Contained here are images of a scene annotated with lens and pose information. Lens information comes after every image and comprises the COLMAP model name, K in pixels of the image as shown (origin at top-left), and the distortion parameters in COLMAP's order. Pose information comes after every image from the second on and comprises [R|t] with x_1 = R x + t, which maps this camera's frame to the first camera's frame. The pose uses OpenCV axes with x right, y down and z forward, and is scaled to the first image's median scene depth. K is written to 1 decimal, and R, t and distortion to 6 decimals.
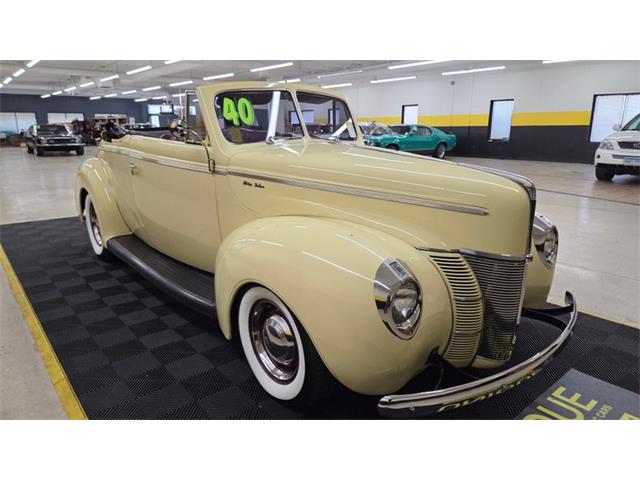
lens RADIAL K [[429.1, 0, 321.8], [0, 429.1, 238.1], [0, 0, 1]] dist [0.067686, -0.064917]
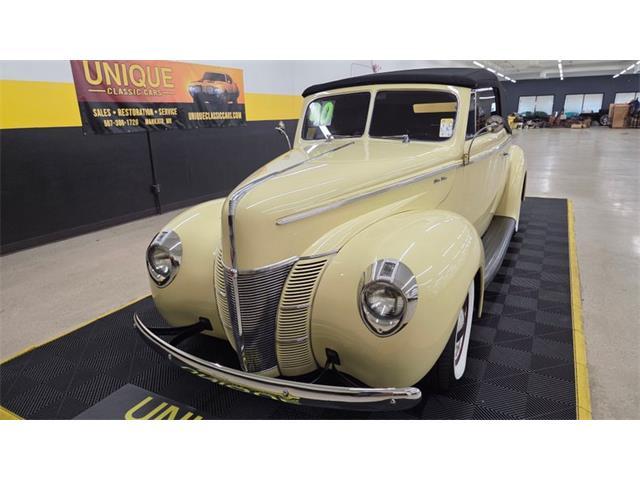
lens RADIAL K [[429.1, 0, 316.5], [0, 429.1, 237.1], [0, 0, 1]] dist [0.067686, -0.064917]
pose [[0.359697, 0.248779, -0.899292, 1.019718], [-0.210615, 0.960574, 0.181491, -0.181464], [0.908988, 0.124123, 0.397912, 0.561014]]
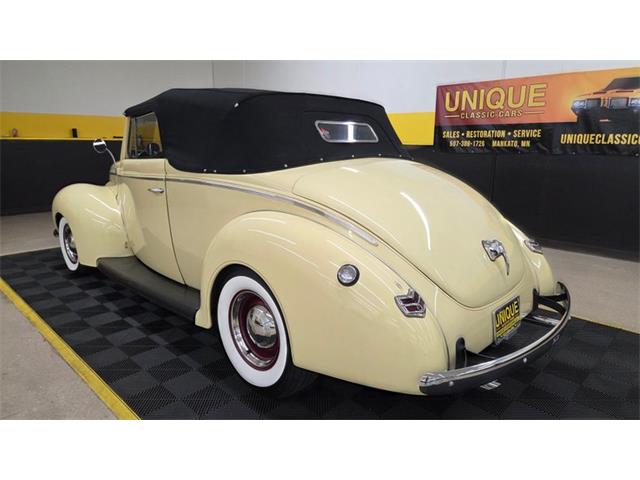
lens RADIAL K [[429.1, 0, 318.8], [0, 429.1, 234.4], [0, 0, 1]] dist [0.067686, -0.064917]
pose [[-0.995856, 0.009846, -0.090407, -0.391312], [-0.032273, 0.891156, 0.452547, -0.729798], [0.085022, 0.453590, -0.887146, 2.711937]]
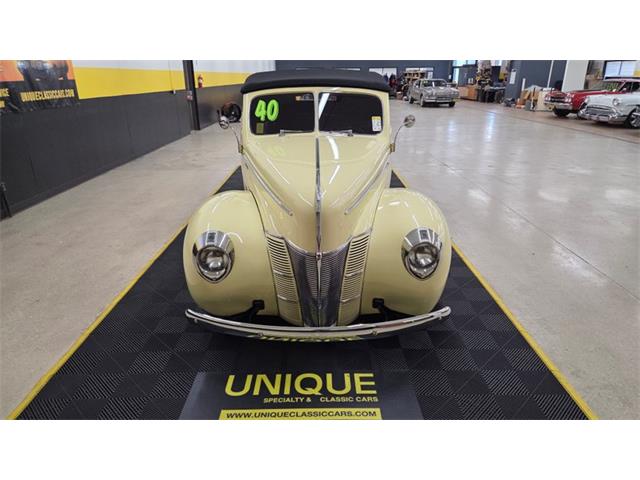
lens RADIAL K [[429.1, 0, 321.9], [0, 429.1, 237.6], [0, 0, 1]] dist [0.067686, -0.064917]
pose [[0.766476, 0.225138, -0.601521, 0.891057], [-0.159032, 0.973913, 0.161874, -0.152461], [0.622273, -0.028411, 0.782284, 0.017847]]
